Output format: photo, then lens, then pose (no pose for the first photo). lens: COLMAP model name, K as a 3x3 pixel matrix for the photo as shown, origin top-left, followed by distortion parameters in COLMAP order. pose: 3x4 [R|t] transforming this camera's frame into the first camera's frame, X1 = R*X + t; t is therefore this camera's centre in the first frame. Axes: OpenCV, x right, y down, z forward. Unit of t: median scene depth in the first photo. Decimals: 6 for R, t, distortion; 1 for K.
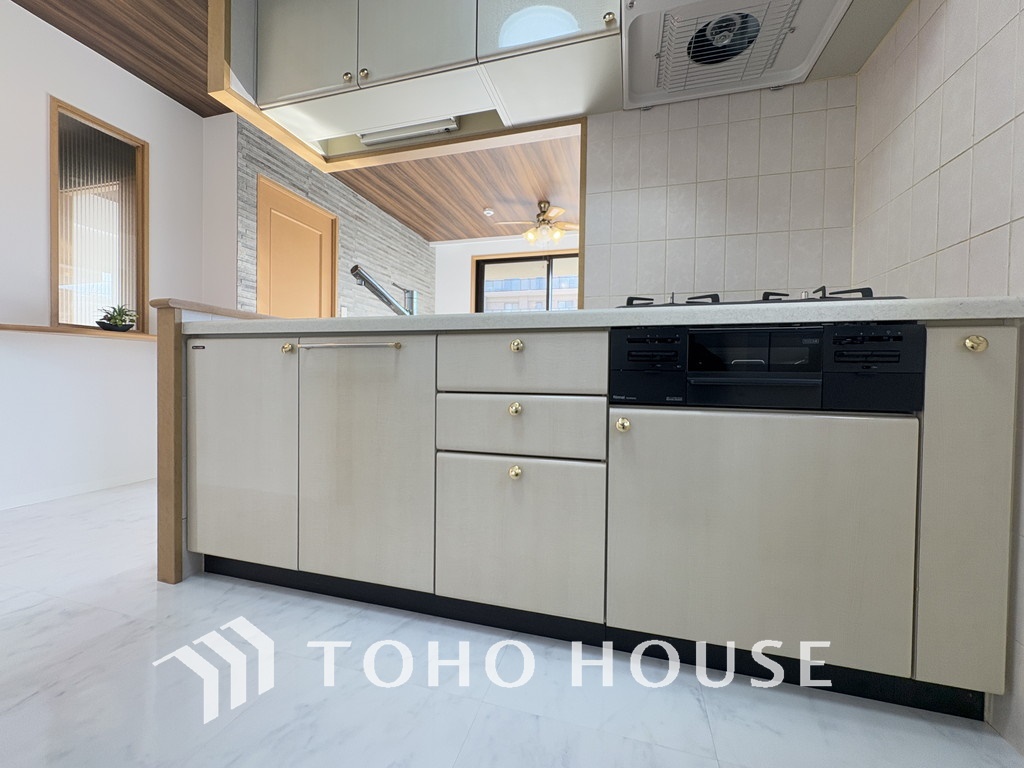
lens RADIAL K [[407.9, 0, 513.6], [0, 407.9, 382.5], [0, 0, 1]] dist [-0.001874, -0.000794]
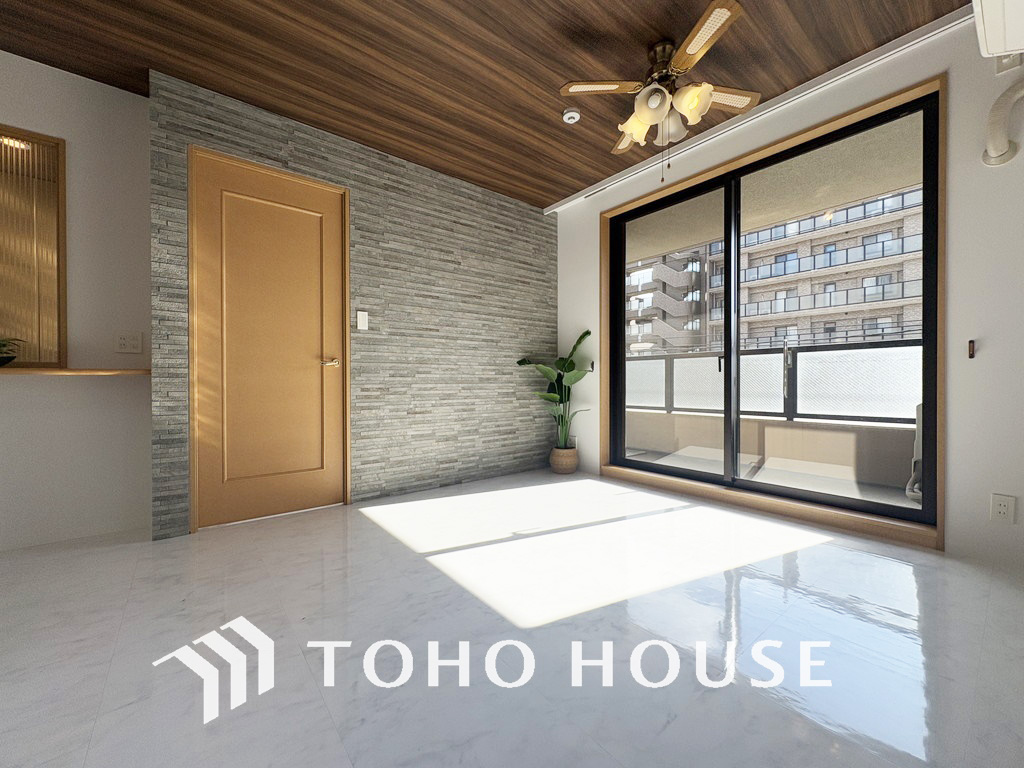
lens RADIAL K [[407.9, 0, 513.6], [0, 407.9, 382.5], [0, 0, 1]] dist [-0.001874, -0.000794]
pose [[0.812776, -0.015173, -0.582379, 0.221731], [0.004379, 0.999792, -0.019936, -0.040909], [0.582560, 0.013654, 0.812673, 0.555951]]
